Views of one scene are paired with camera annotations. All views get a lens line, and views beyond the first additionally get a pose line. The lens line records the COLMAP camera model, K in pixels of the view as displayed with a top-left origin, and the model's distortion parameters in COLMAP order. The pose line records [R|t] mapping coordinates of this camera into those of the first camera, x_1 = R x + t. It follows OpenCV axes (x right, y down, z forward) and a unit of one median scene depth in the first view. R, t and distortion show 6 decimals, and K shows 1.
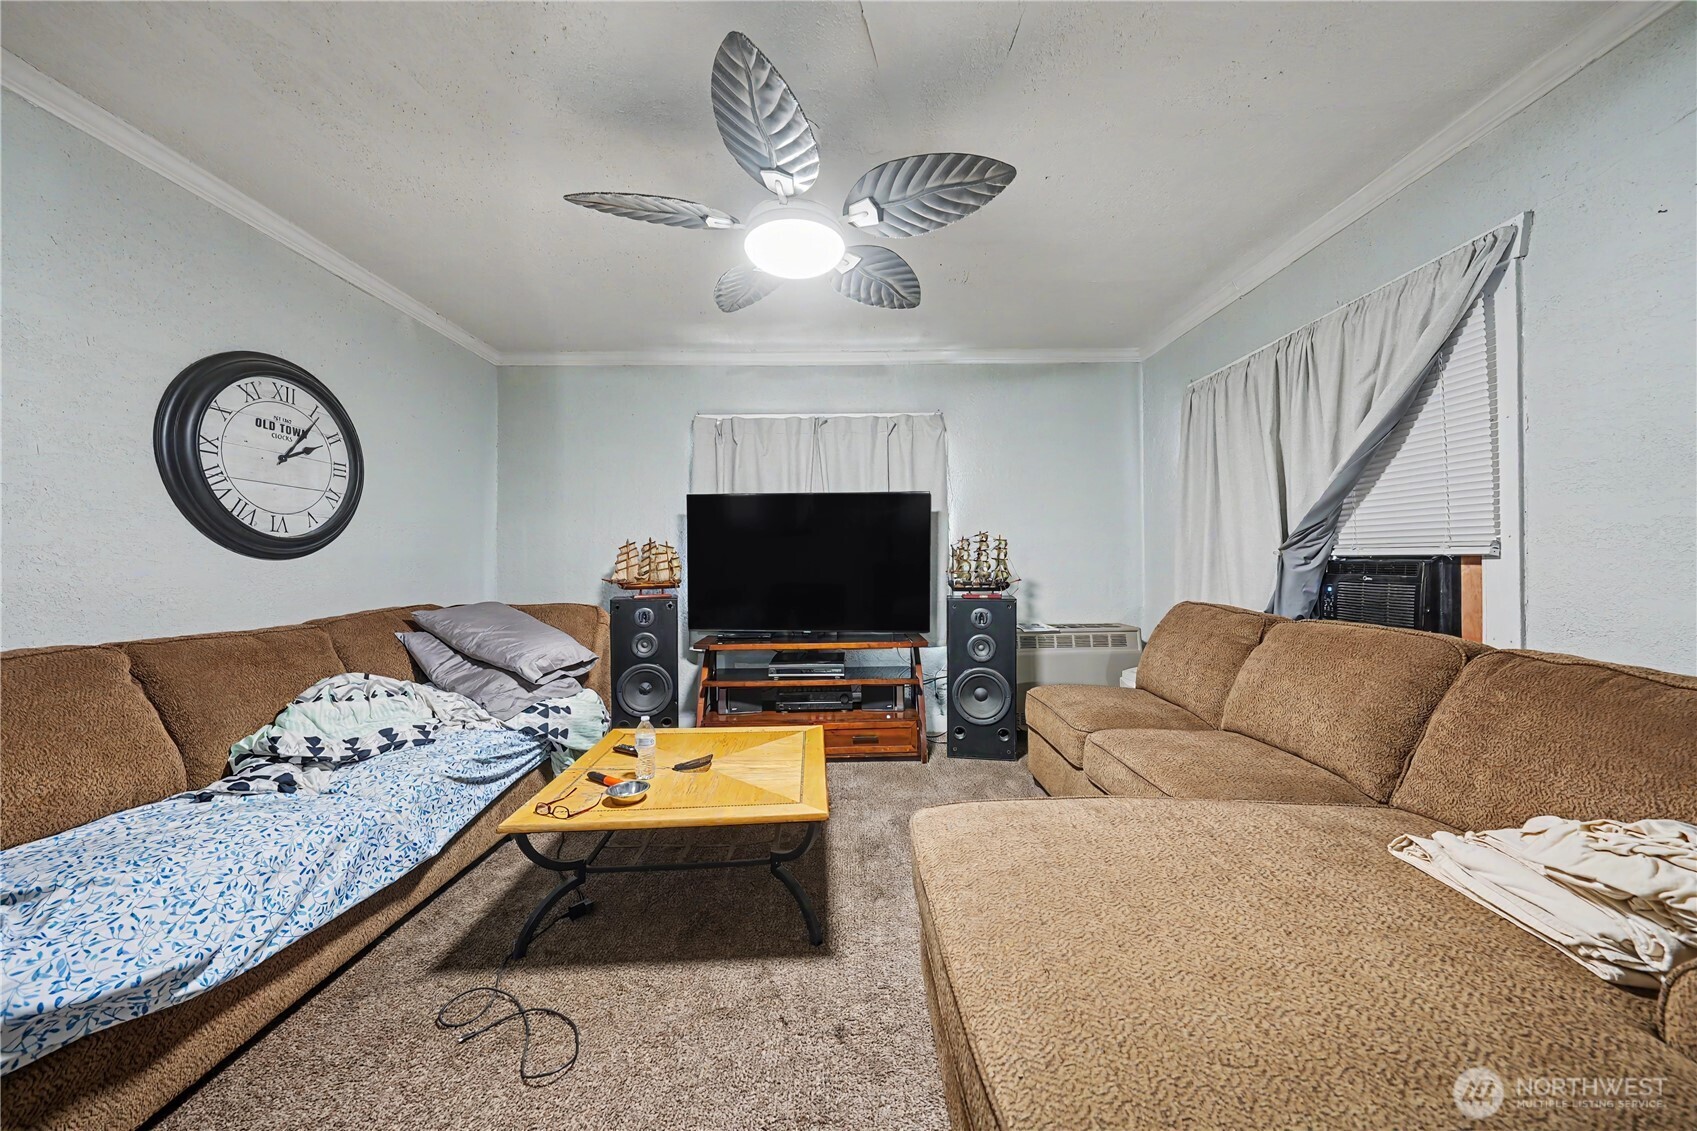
lens RADIAL K [[571.5, 0, 841.4], [0, 571.5, 565.9], [0, 0, 1]] dist [-0.003843, 0.000823]
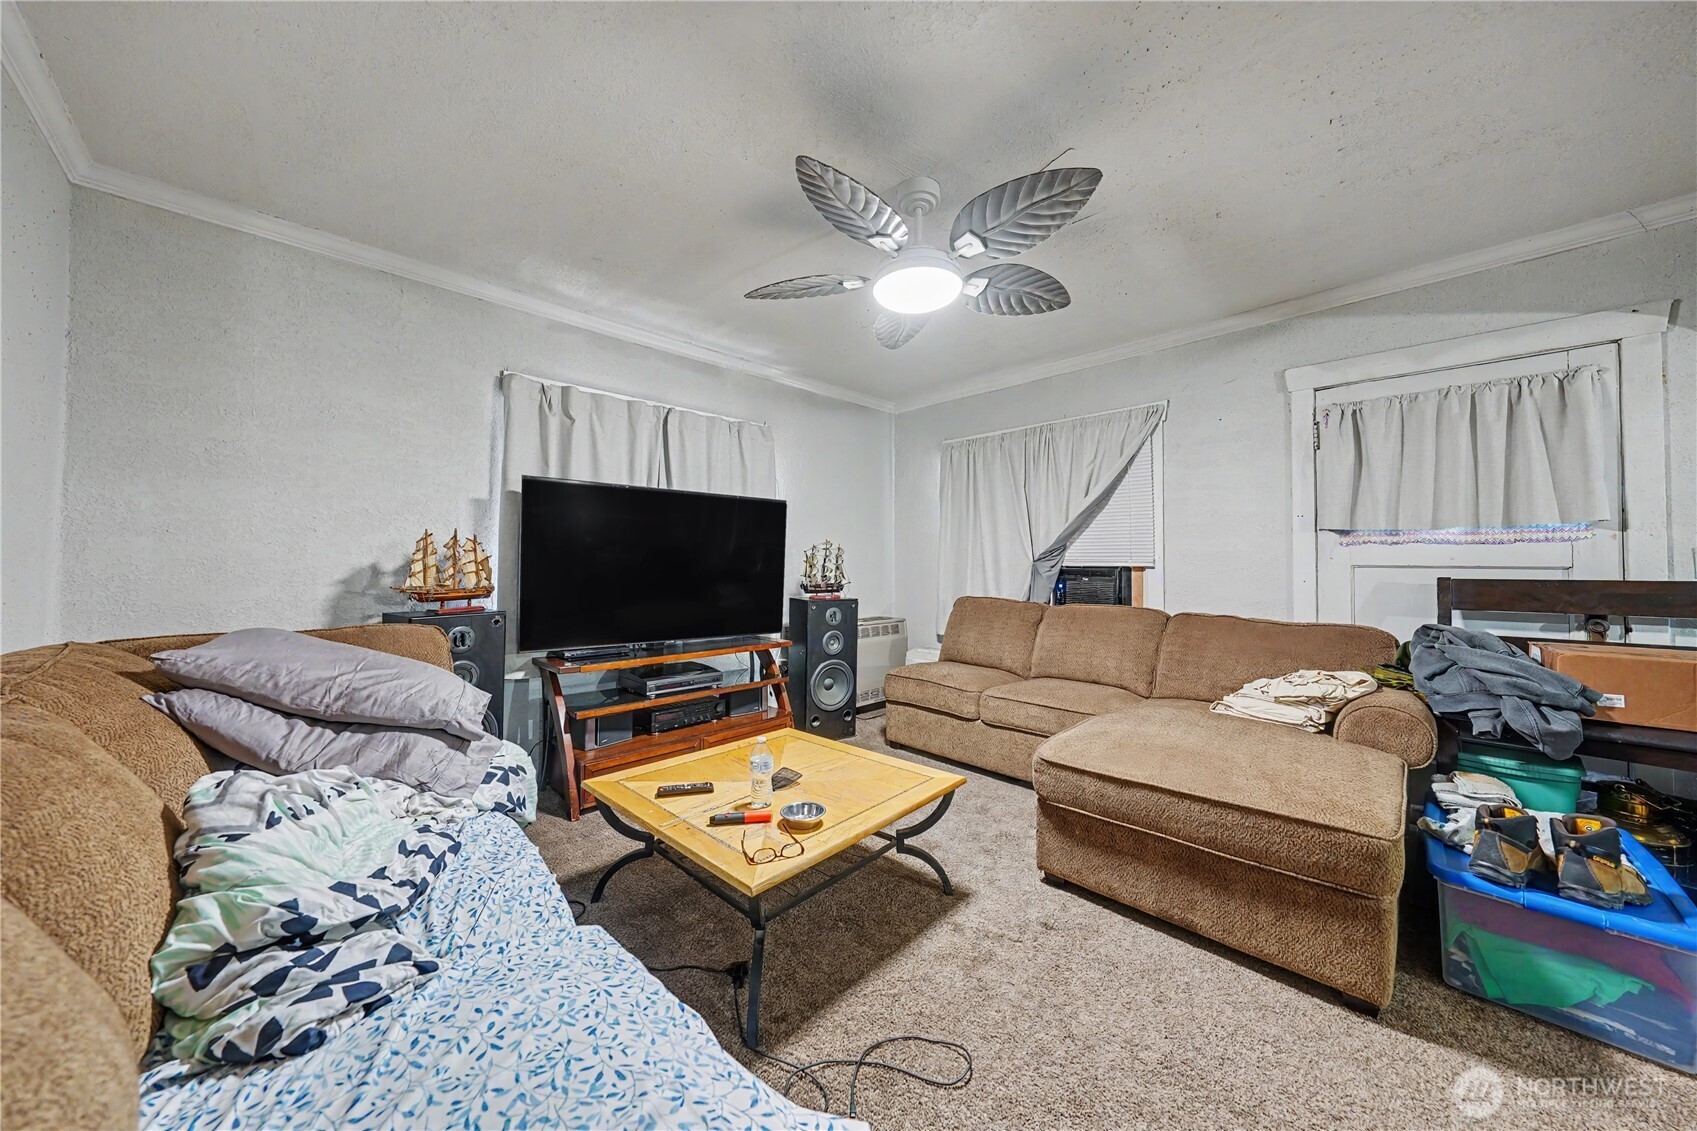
lens RADIAL K [[571.5, 0, 852.0], [0, 571.5, 565.5], [0, 0, 1]] dist [-0.003843, 0.000823]
pose [[0.720914, 0.012245, 0.692916, -0.509044], [-0.005306, 0.999912, -0.012150, 0.003241], [-0.693004, 0.005083, 0.720916, 0.149128]]
